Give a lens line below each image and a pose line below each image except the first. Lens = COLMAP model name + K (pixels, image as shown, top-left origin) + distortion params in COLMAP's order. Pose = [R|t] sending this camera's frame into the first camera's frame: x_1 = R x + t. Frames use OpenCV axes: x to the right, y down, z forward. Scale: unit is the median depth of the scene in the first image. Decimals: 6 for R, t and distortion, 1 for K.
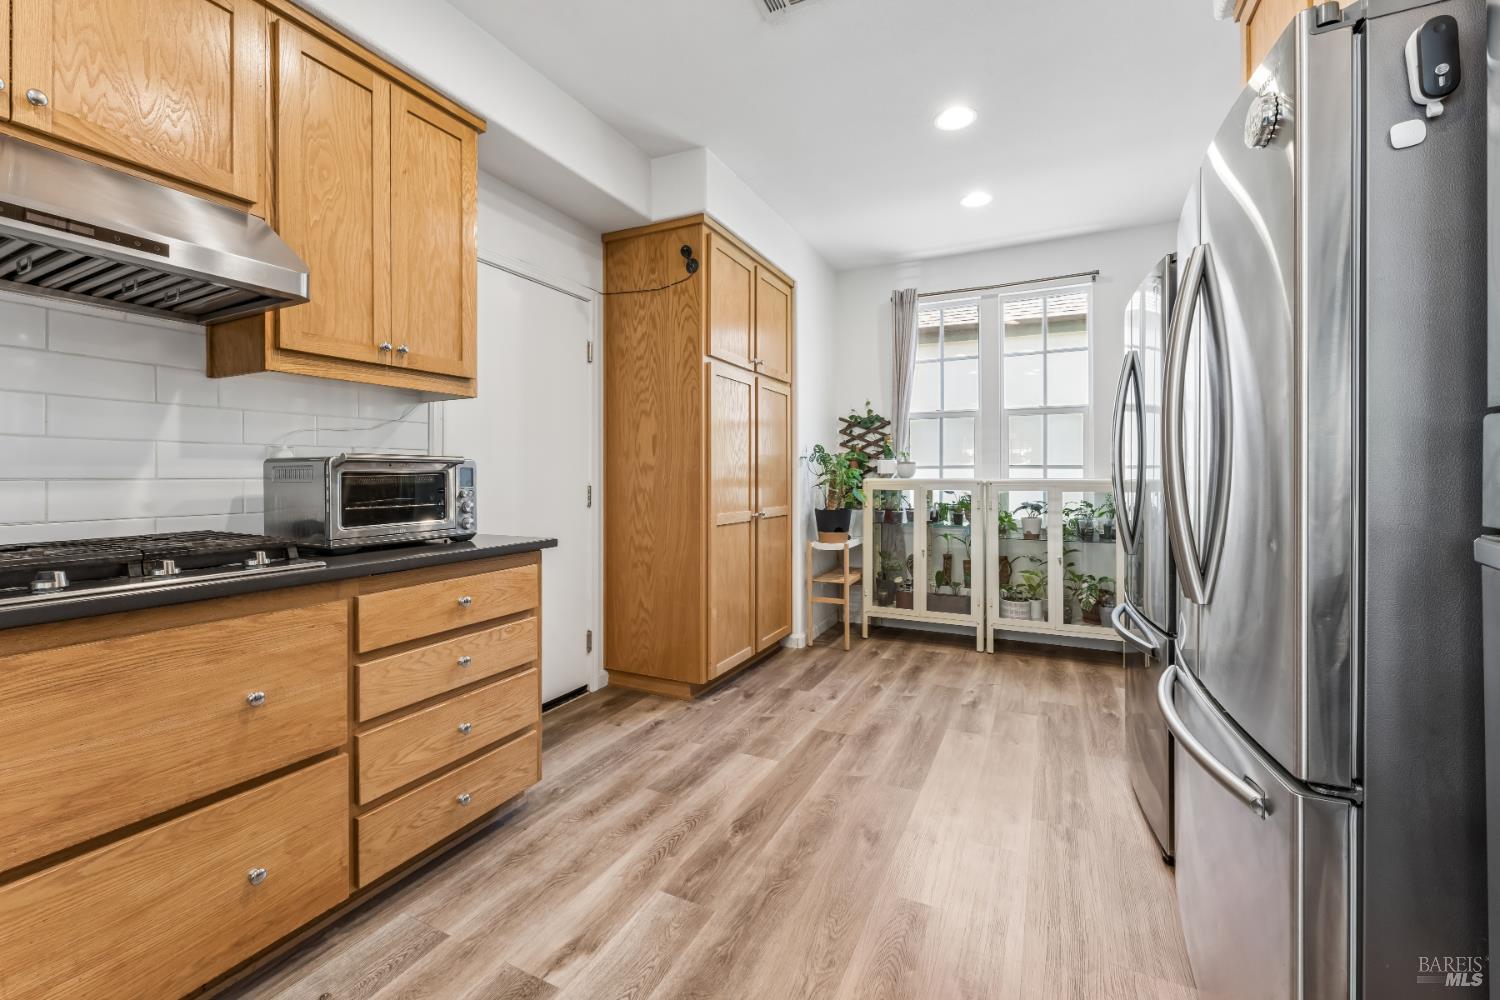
lens RADIAL K [[604.2, 0, 753.3], [0, 604.2, 474.9], [0, 0, 1]] dist [0.000788, 0.000176]
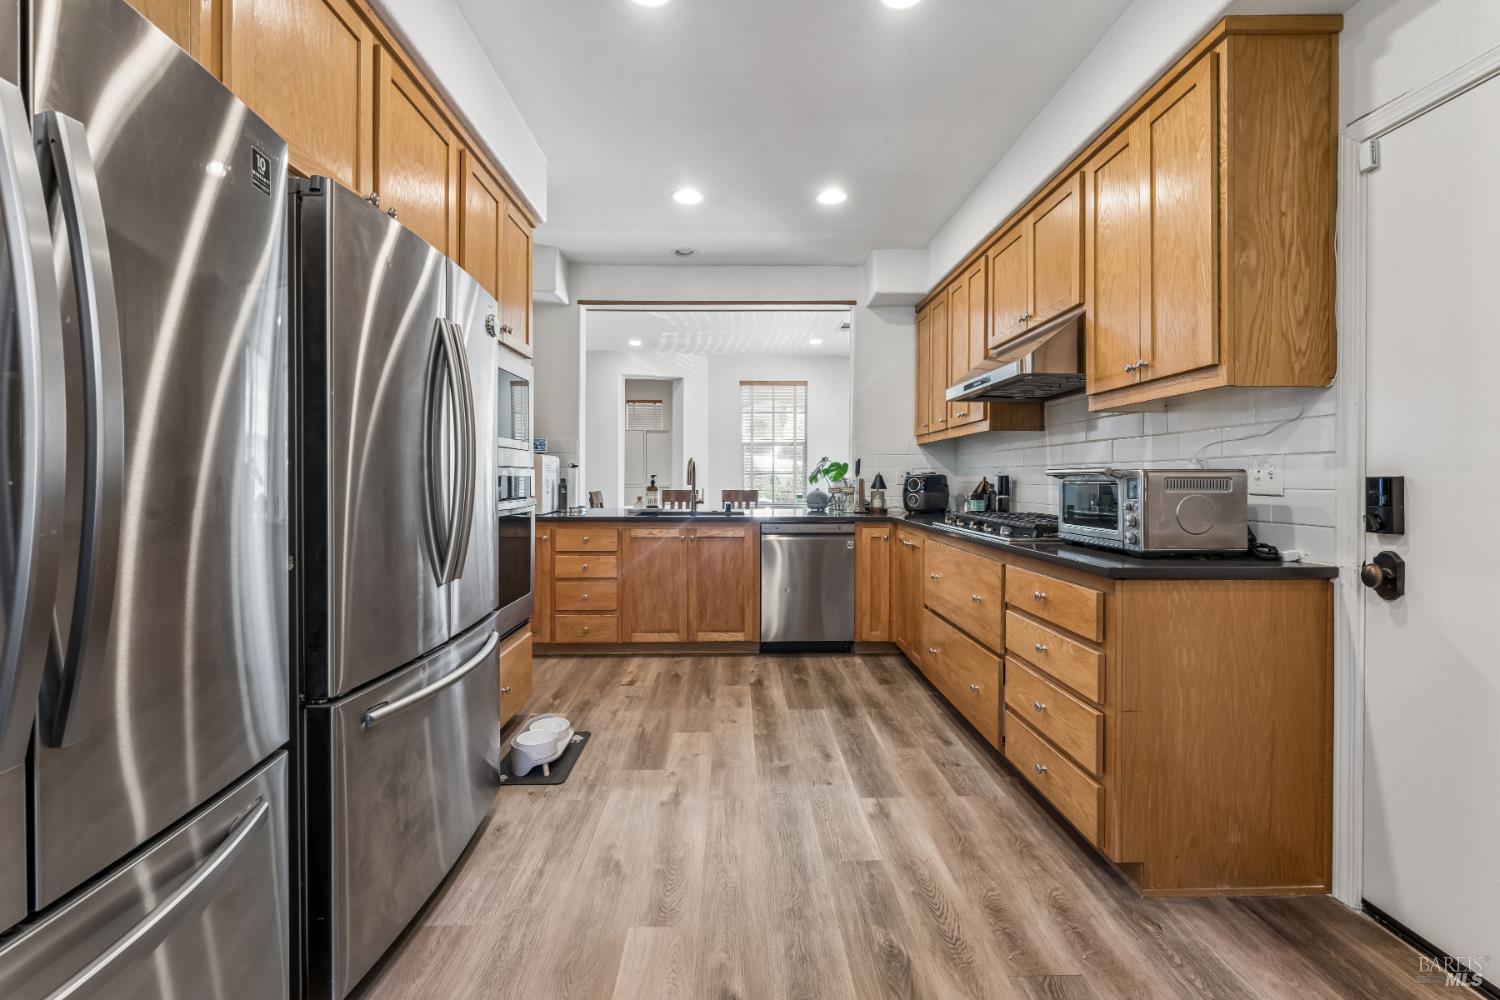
lens RADIAL K [[604.2, 0, 751.9], [0, 604.2, 487.2], [0, 0, 1]] dist [0.000788, 0.000176]
pose [[-0.883543, 0.001209, -0.468349, 0.510244], [-0.002297, 0.999973, 0.006914, -0.002568], [0.468345, 0.007185, -0.883516, 1.657674]]
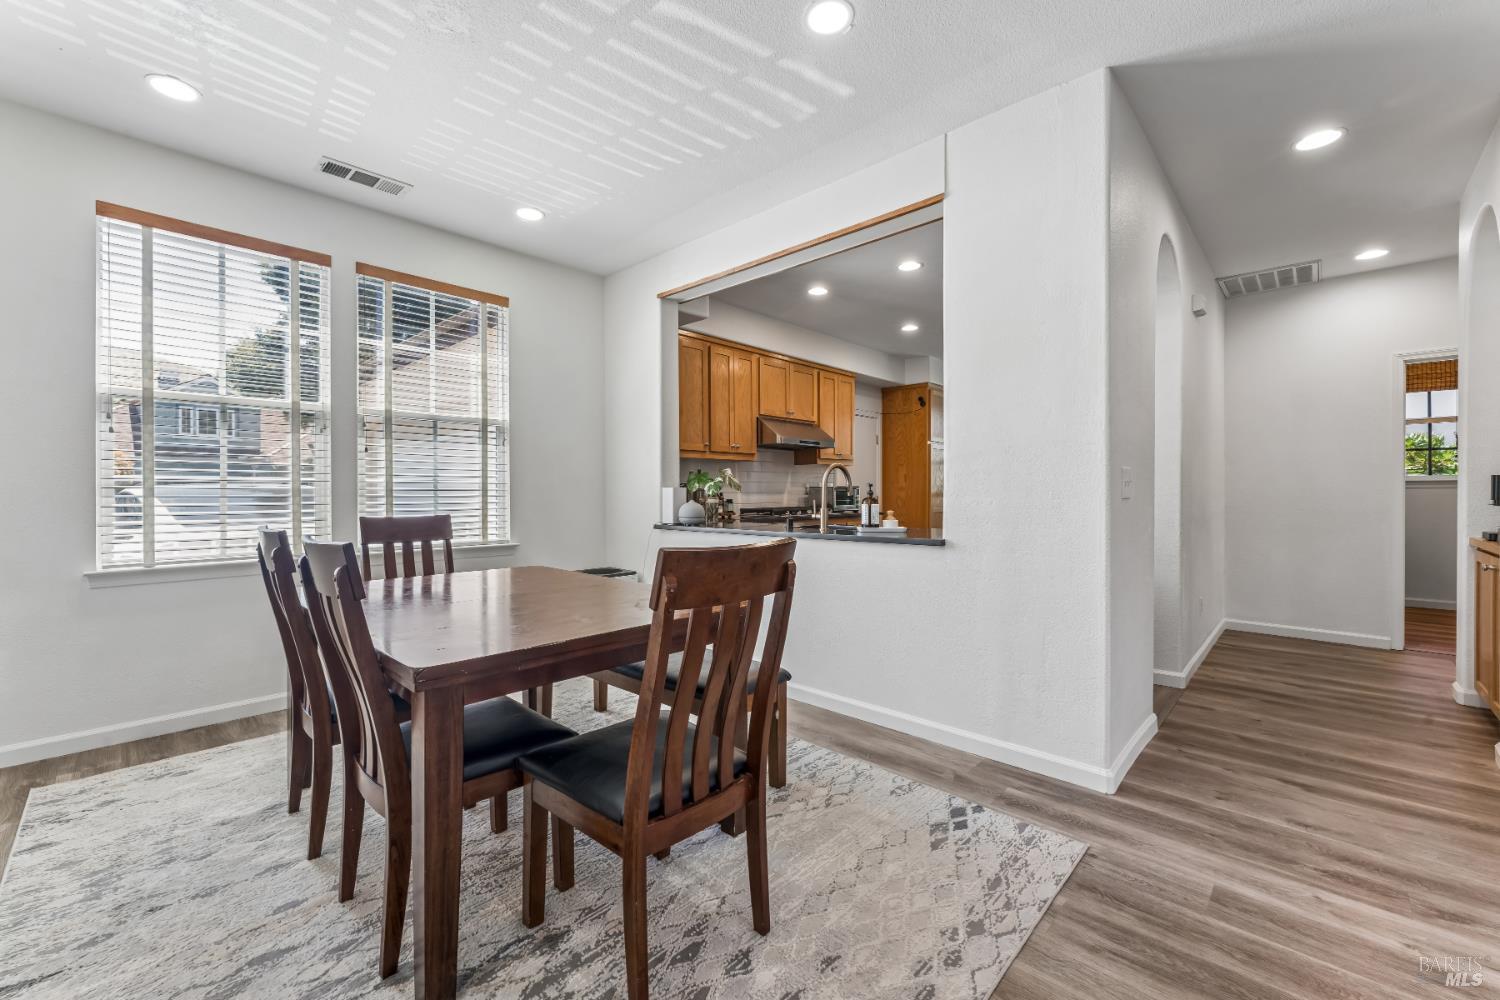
lens RADIAL K [[604.2, 0, 750.1], [0, 604.2, 494.4], [0, 0, 1]] dist [0.000788, 0.000176]
pose [[0.954501, -0.005677, -0.298155, -0.071495], [0.006647, 0.999975, 0.002238, 0.005253], [0.298135, -0.004118, 0.954515, -2.463930]]
